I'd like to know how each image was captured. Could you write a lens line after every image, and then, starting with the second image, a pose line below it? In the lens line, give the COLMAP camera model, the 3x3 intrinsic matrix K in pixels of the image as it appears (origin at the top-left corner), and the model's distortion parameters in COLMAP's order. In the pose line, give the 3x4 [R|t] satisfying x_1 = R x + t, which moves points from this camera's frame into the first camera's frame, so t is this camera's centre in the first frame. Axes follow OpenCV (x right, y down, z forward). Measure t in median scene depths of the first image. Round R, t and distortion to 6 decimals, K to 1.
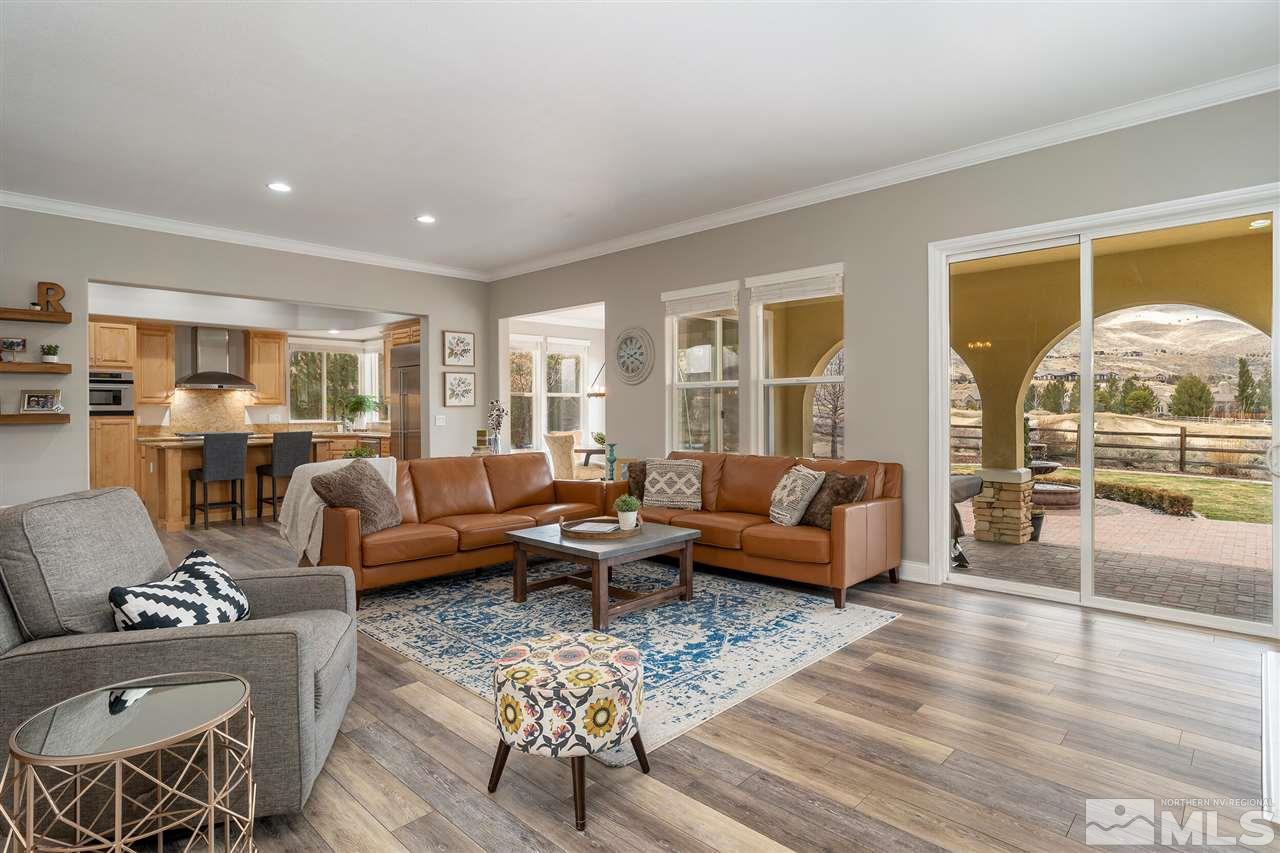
lens RADIAL K [[653.8, 0, 634.1], [0, 653.8, 413.0], [0, 0, 1]] dist [-0.002875, 0.001006]
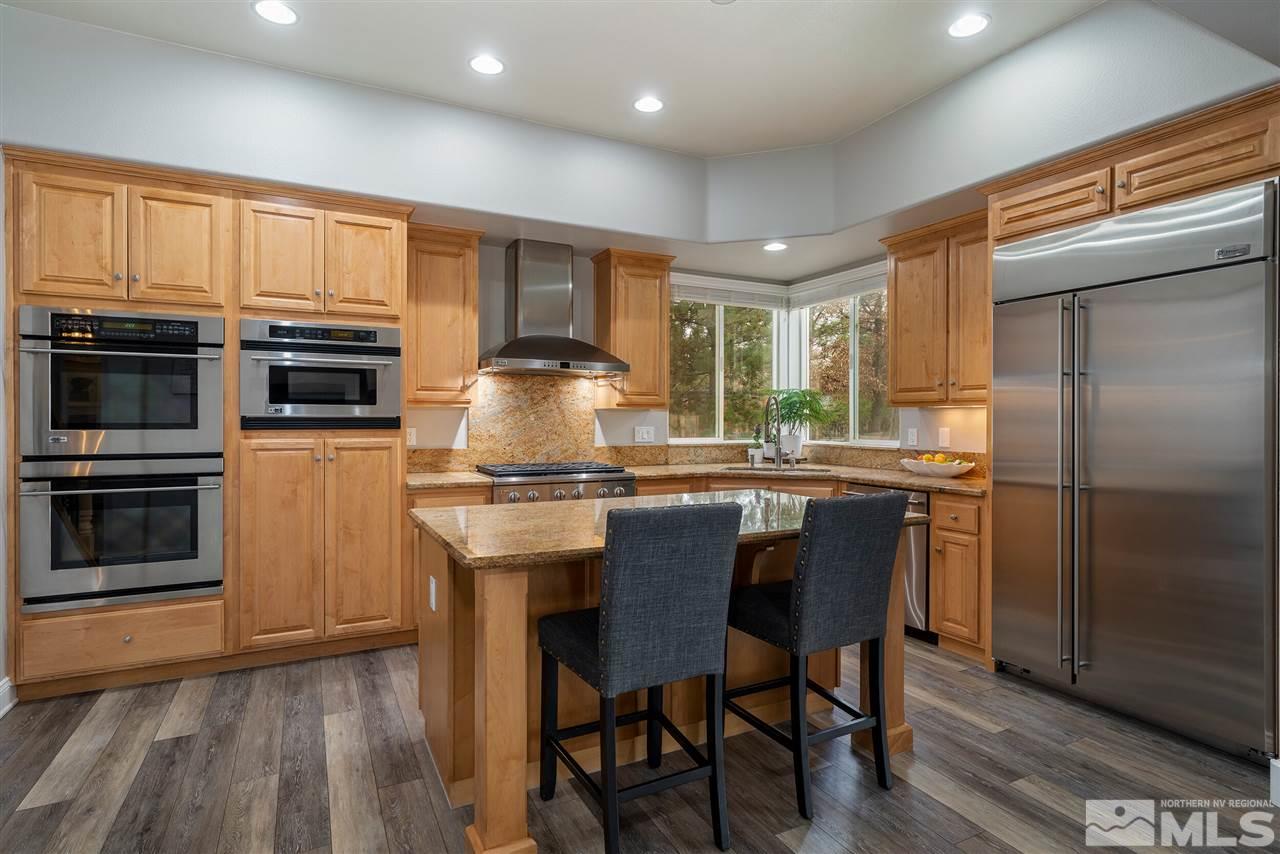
lens RADIAL K [[647.2, 0, 639.0], [0, 647.2, 424.3], [0, 0, 1]] dist [-0.012241, 0.010023]
pose [[0.944926, 0.007356, -0.327201, -0.438774], [-0.006943, 0.999973, 0.002429, -0.001177], [0.327210, -0.000024, 0.944952, 0.595829]]
